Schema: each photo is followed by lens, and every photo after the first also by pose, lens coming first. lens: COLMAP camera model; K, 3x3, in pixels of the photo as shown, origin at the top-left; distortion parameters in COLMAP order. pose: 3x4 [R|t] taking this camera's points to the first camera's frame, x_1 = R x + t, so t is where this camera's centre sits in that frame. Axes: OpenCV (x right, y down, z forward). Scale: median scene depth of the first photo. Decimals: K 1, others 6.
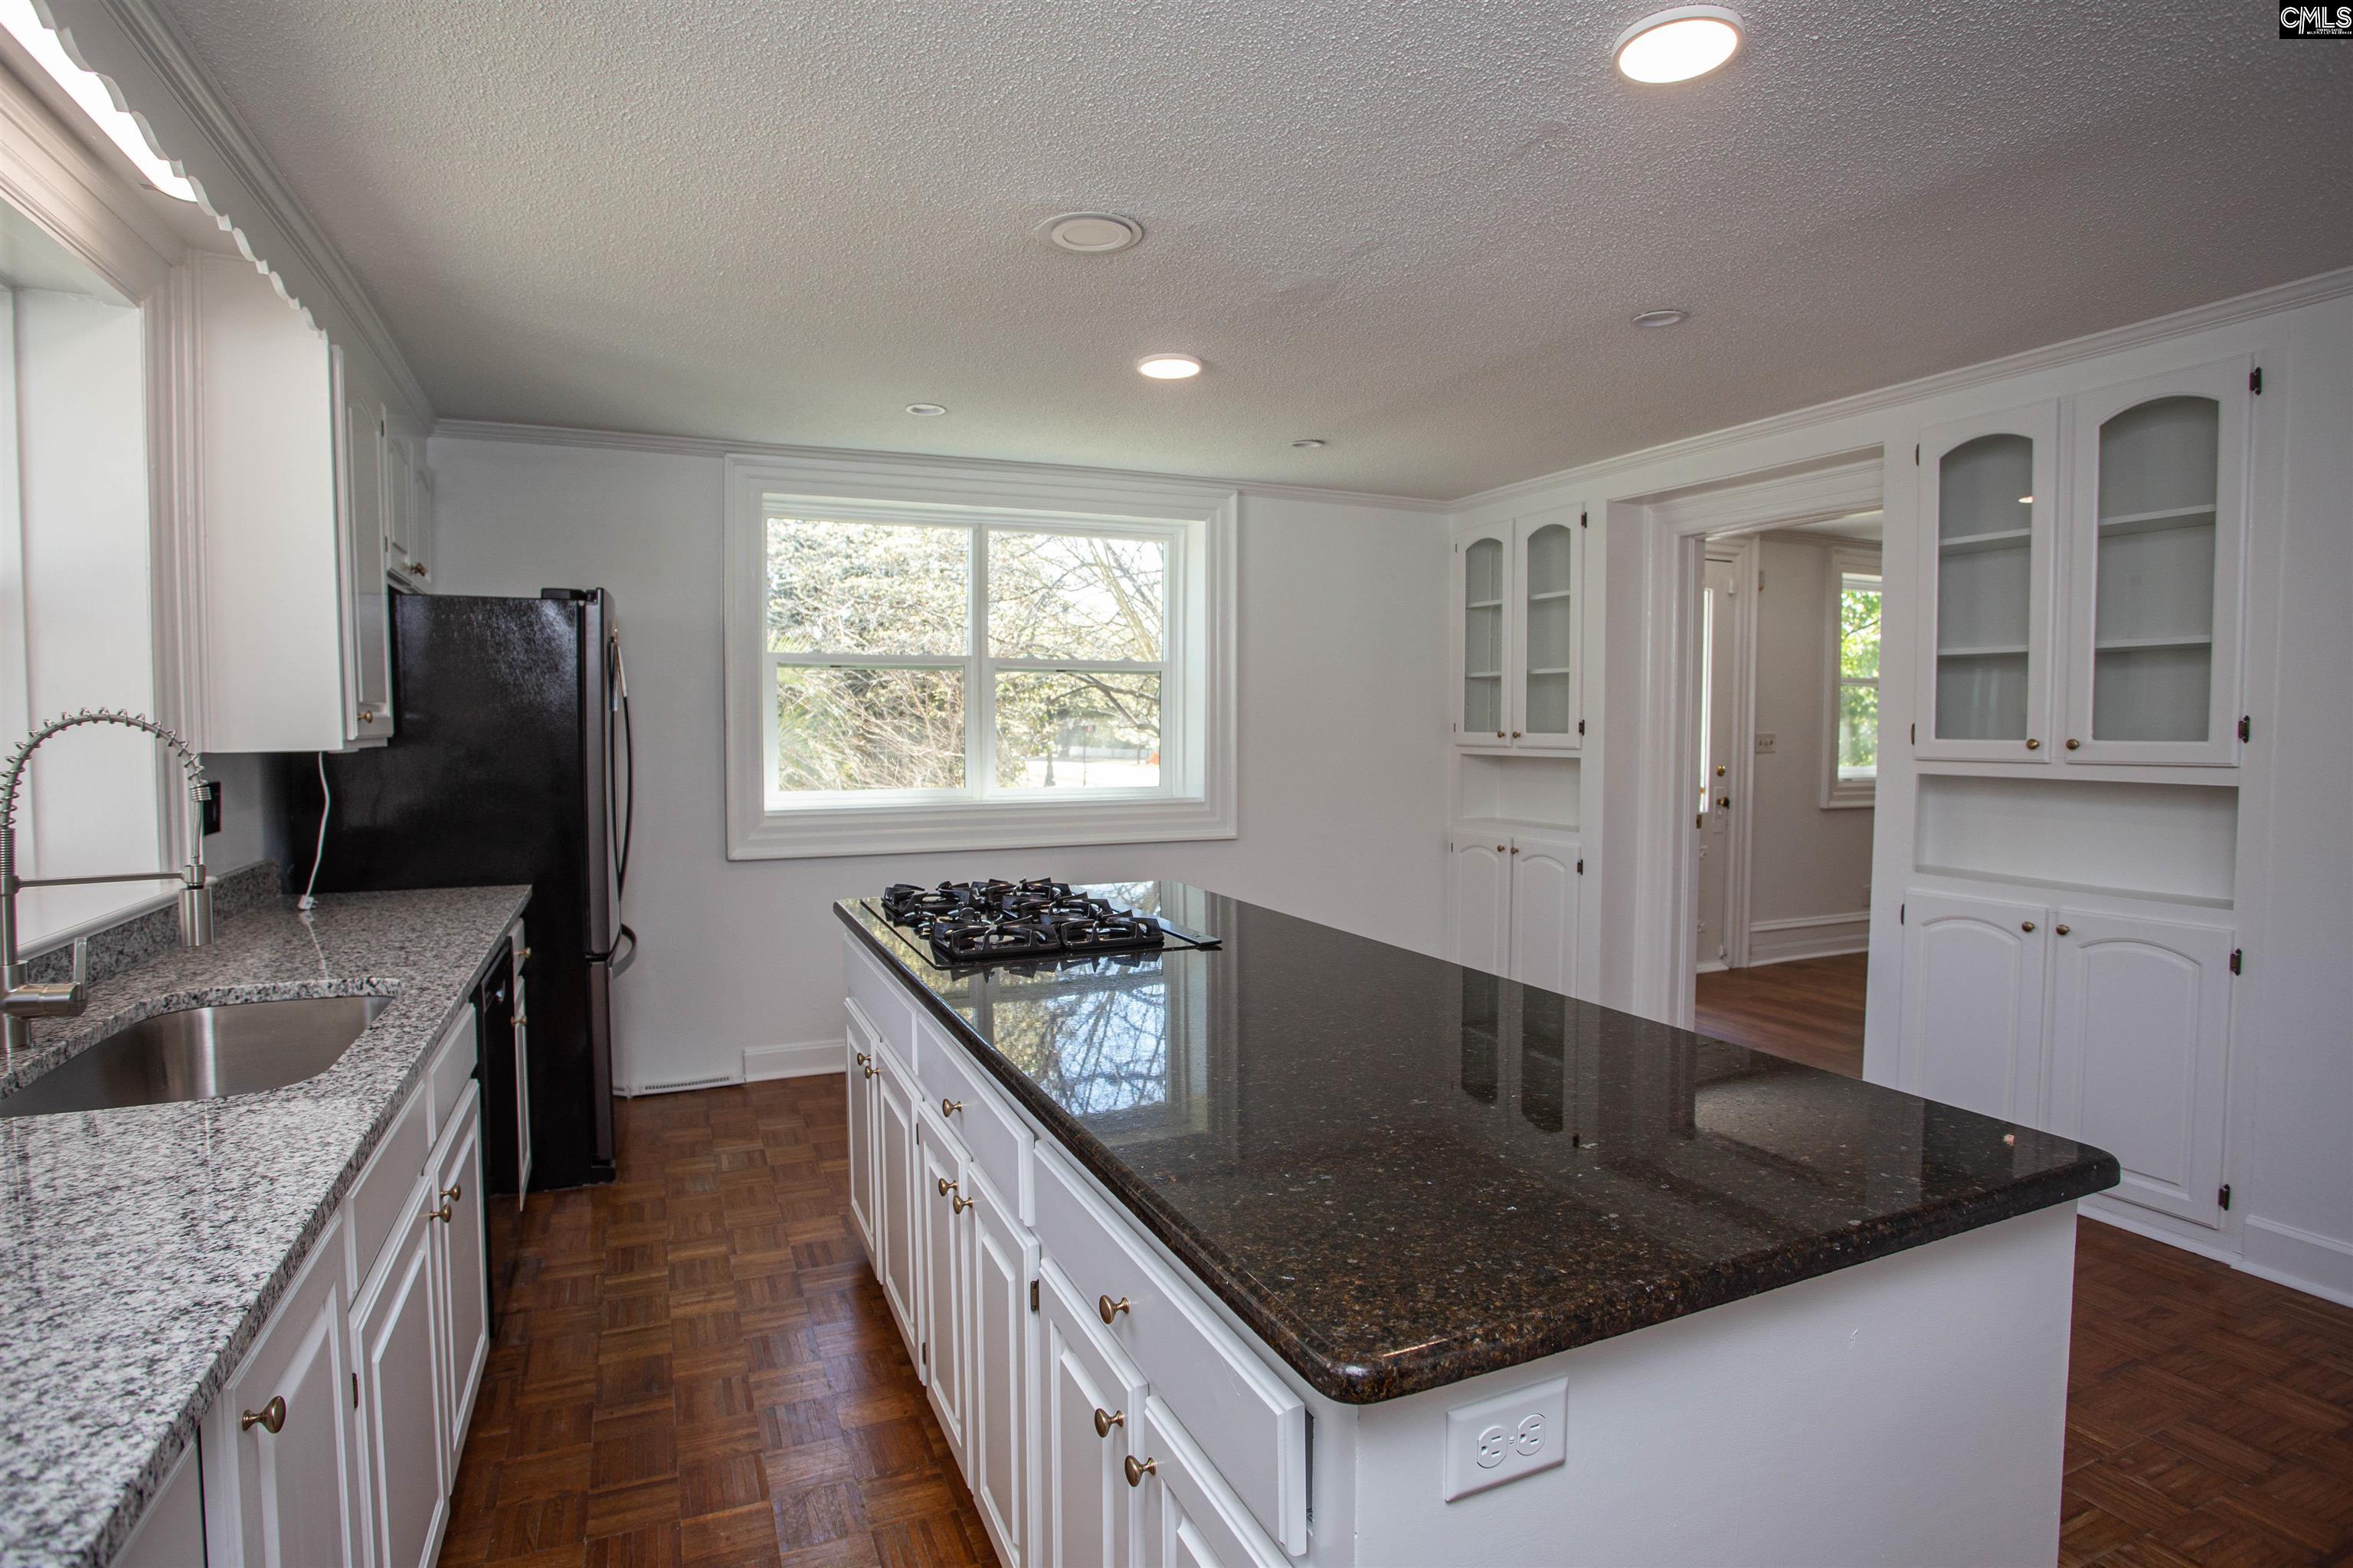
lens RADIAL K [[1222.0, 0, 1176.5], [0, 1222.0, 784.0], [0, 0, 1]] dist [-0.091816, 0.044889]
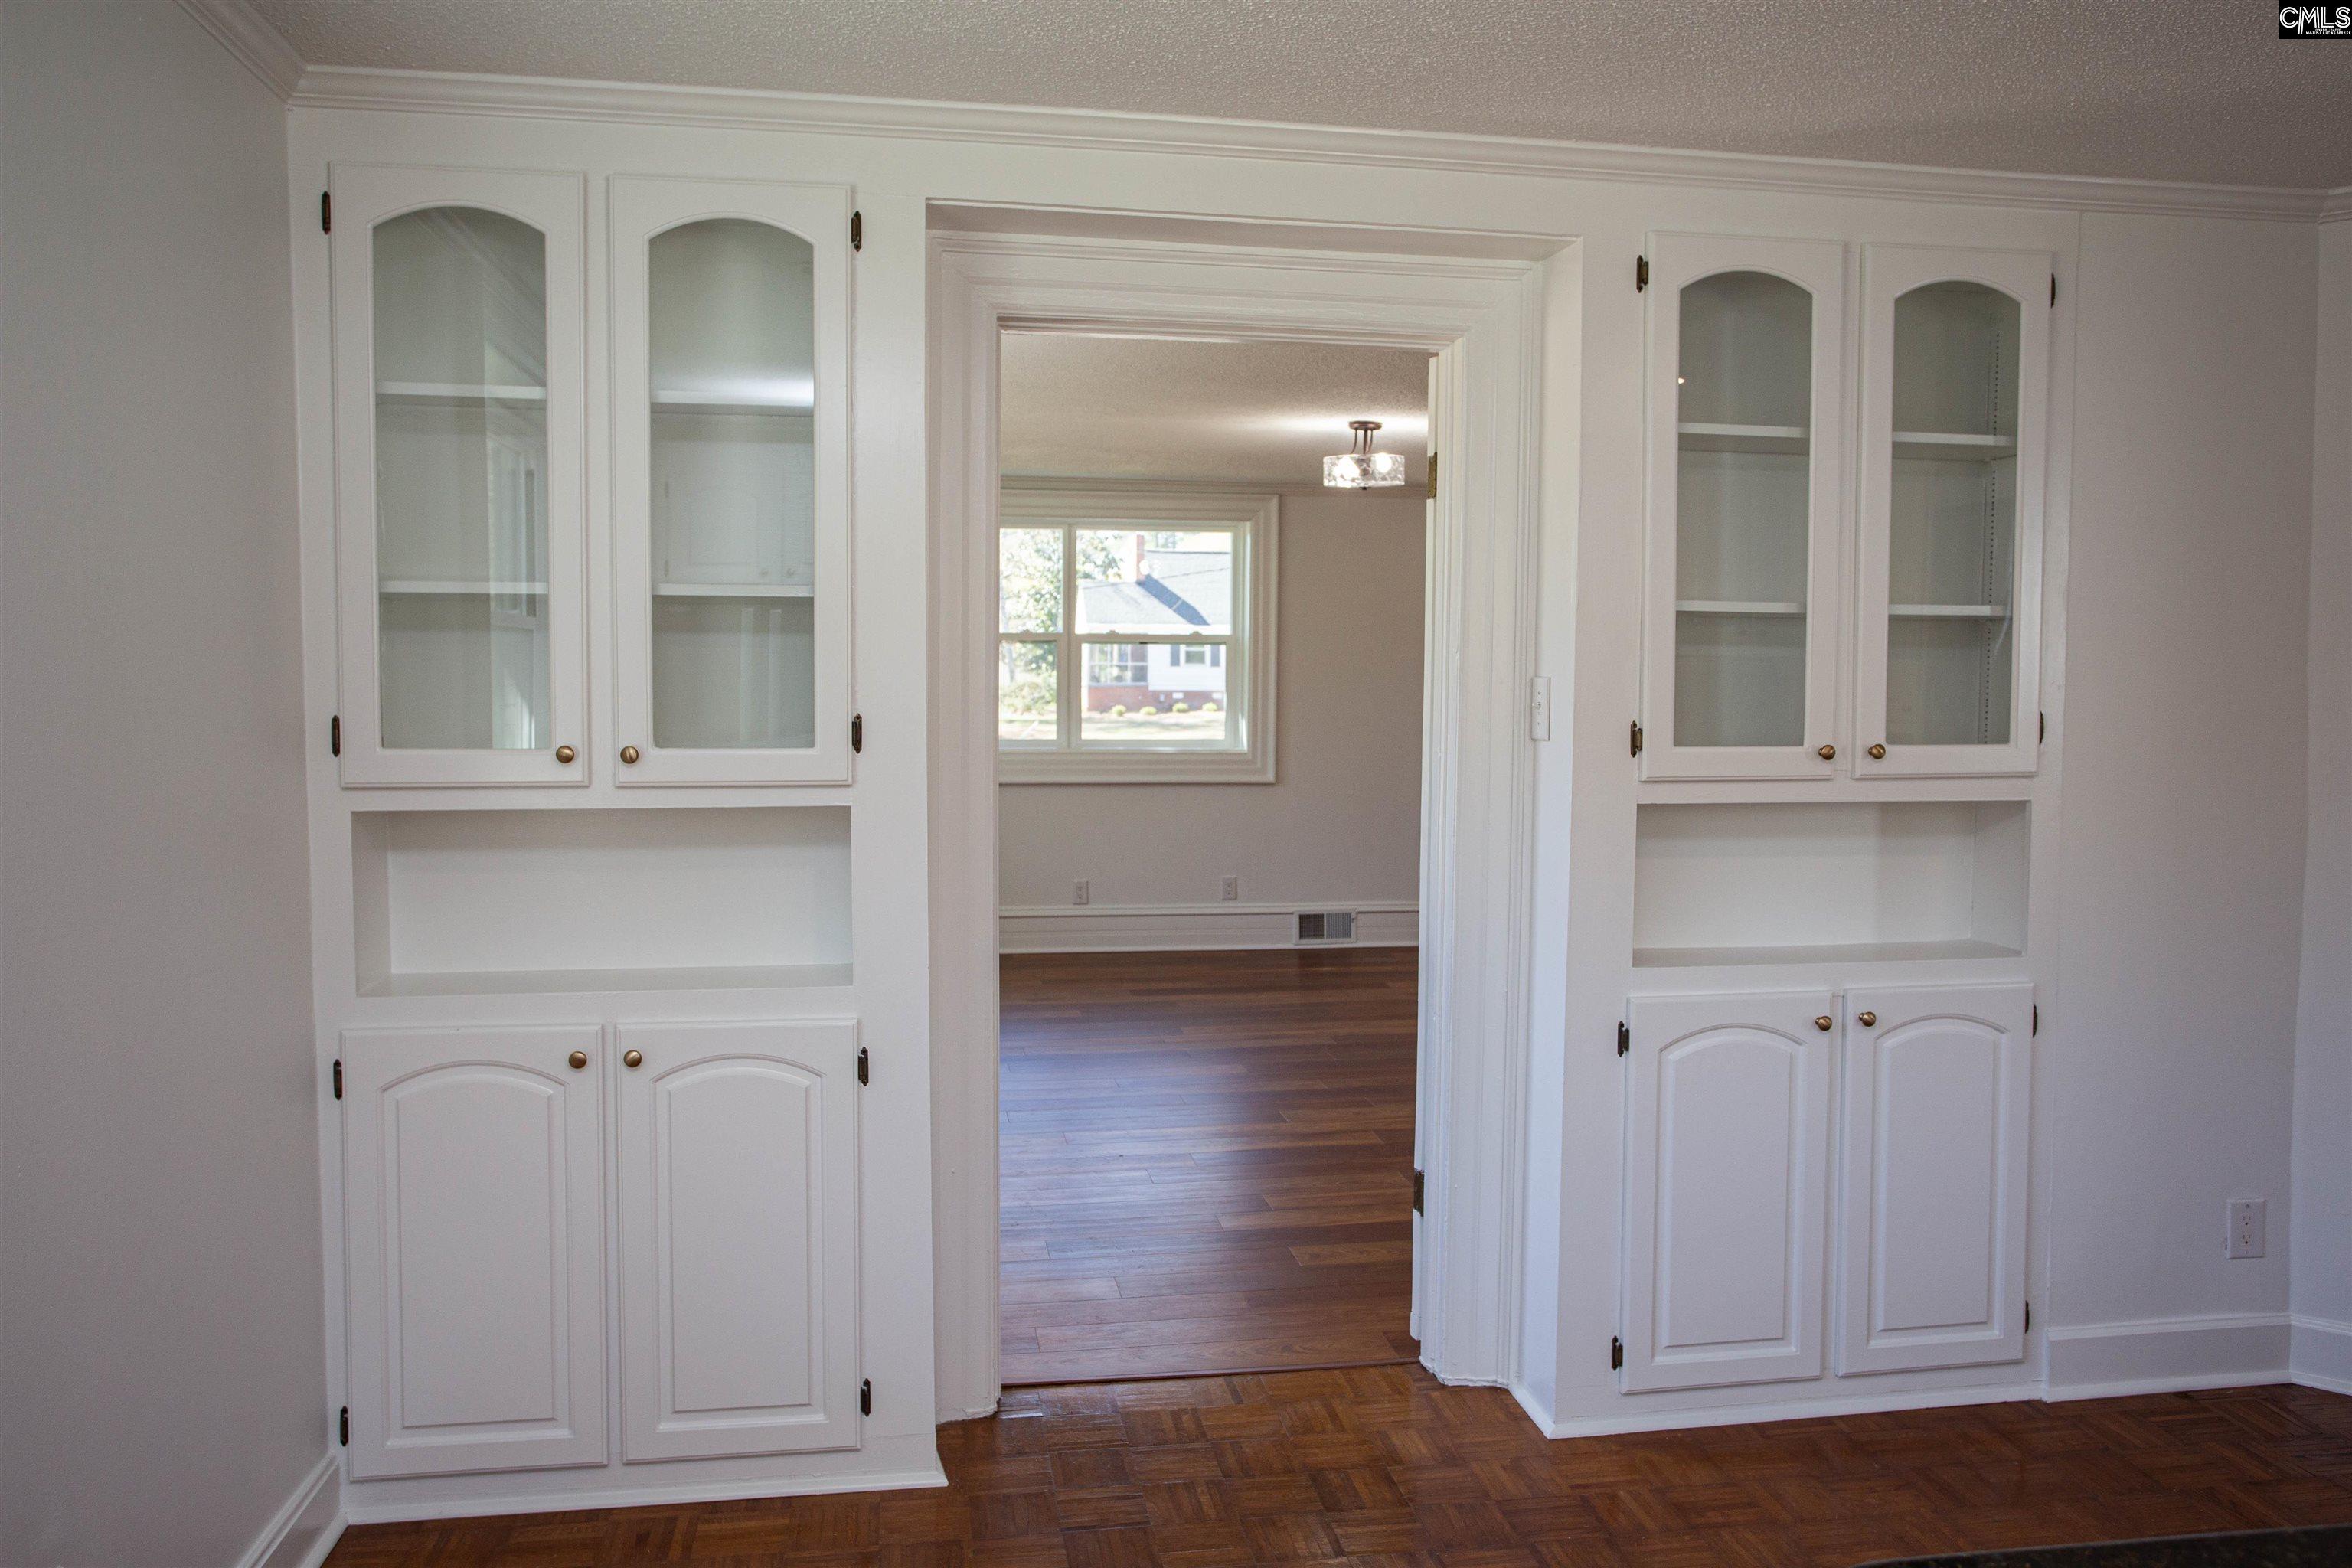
lens RADIAL K [[2037.8, 0, 1176.0], [0, 2037.8, 807.0], [0, 0, 1]] dist [-0.001727, 0.000315]
pose [[0.225223, -0.039409, 0.973510, -0.336356], [0.048812, 0.998383, 0.029123, -0.037601], [-0.973084, 0.040960, 0.226782, 0.755127]]
